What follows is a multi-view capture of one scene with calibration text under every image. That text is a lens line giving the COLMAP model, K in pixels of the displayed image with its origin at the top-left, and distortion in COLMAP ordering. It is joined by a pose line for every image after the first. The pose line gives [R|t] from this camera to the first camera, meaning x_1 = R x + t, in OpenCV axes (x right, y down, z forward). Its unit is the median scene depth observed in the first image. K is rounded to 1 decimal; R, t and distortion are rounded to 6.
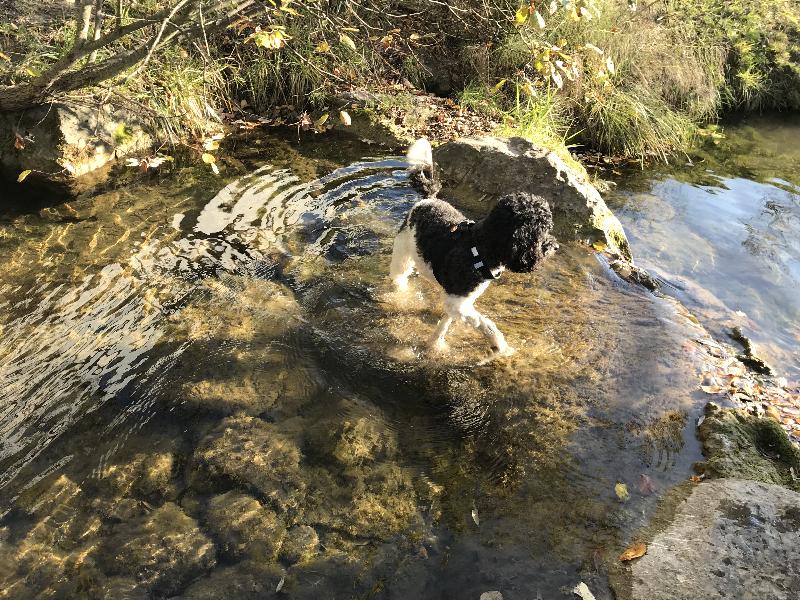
lens RADIAL K [[657.5, 0, 400.0], [0, 657.5, 300.0], [0, 0, 1]] dist [0.006324, -0.004410]
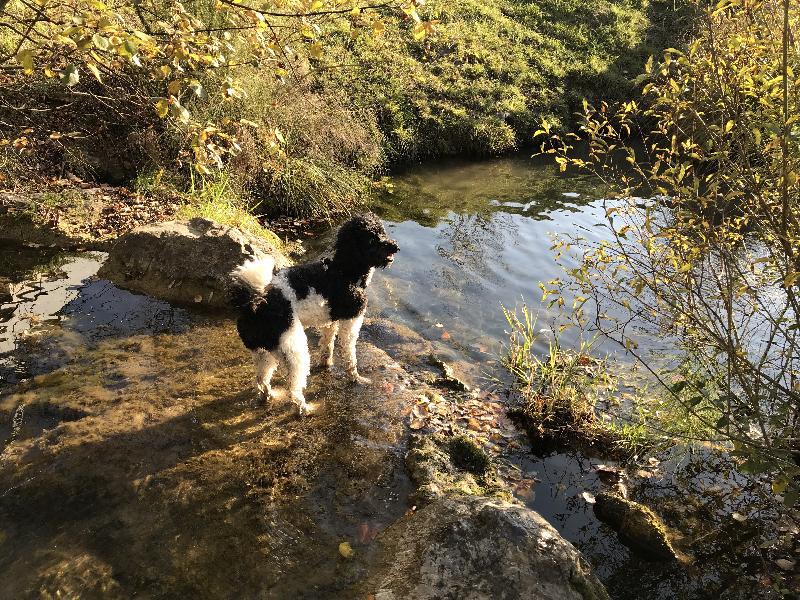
lens RADIAL K [[654.8, 0, 399.4], [0, 654.8, 303.9], [0, 0, 1]] dist [0.009761, -0.014918]
pose [[0.901759, -0.204629, 0.380733, 0.050938], [0.237315, 0.970591, -0.040423, -0.008636], [-0.361264, 0.126806, 0.923801, -0.009546]]
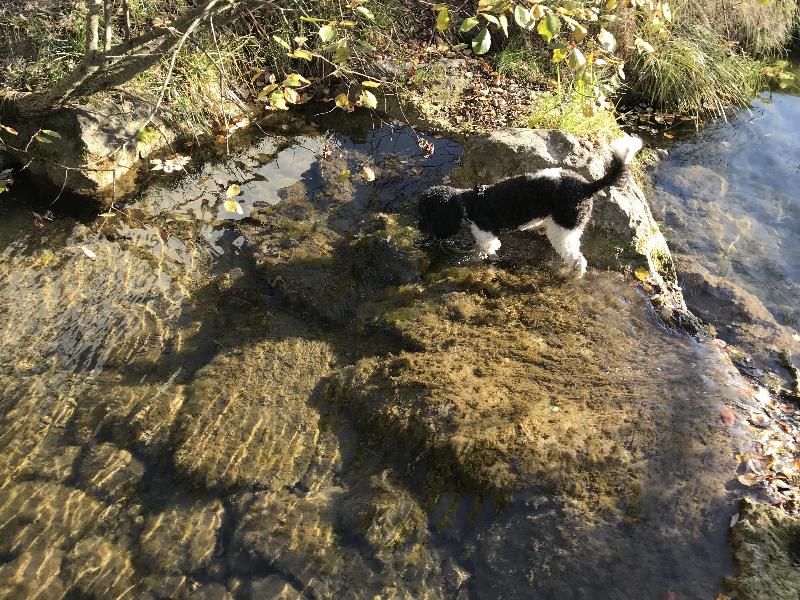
lens RADIAL K [[655.3, 0, 400.0], [0, 655.3, 300.0], [0, 0, 1]] dist [-0.001376, 0.012510]
pose [[0.997588, -0.011092, -0.068516, 0.017462], [0.023422, 0.983043, 0.181875, -0.190773], [0.065337, -0.183041, 0.980932, 0.035957]]
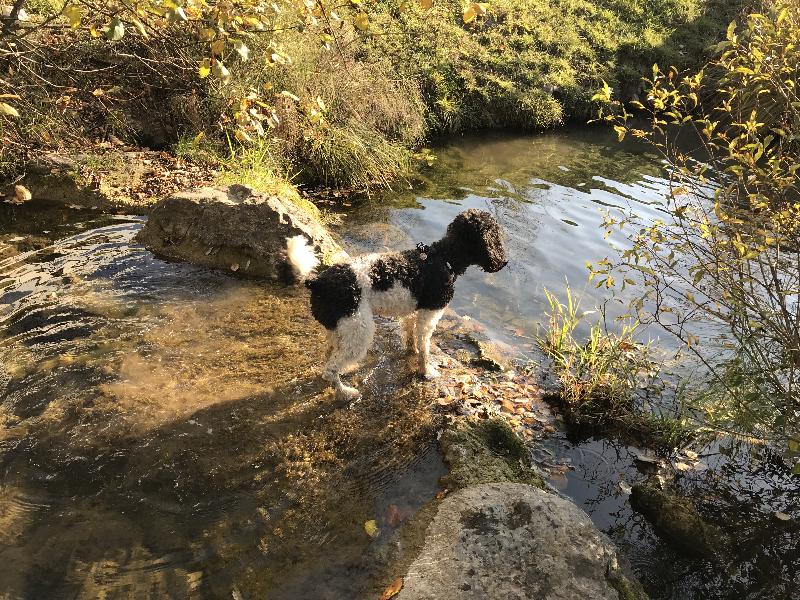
lens RADIAL K [[652.6, 0, 399.1], [0, 652.6, 302.2], [0, 0, 1]] dist [0.030893, -0.060101]
pose [[0.928092, -0.180343, 0.325764, 0.054389], [0.195722, 0.980548, -0.014775, -0.012896], [-0.316763, 0.077472, 0.945336, 0.009298]]
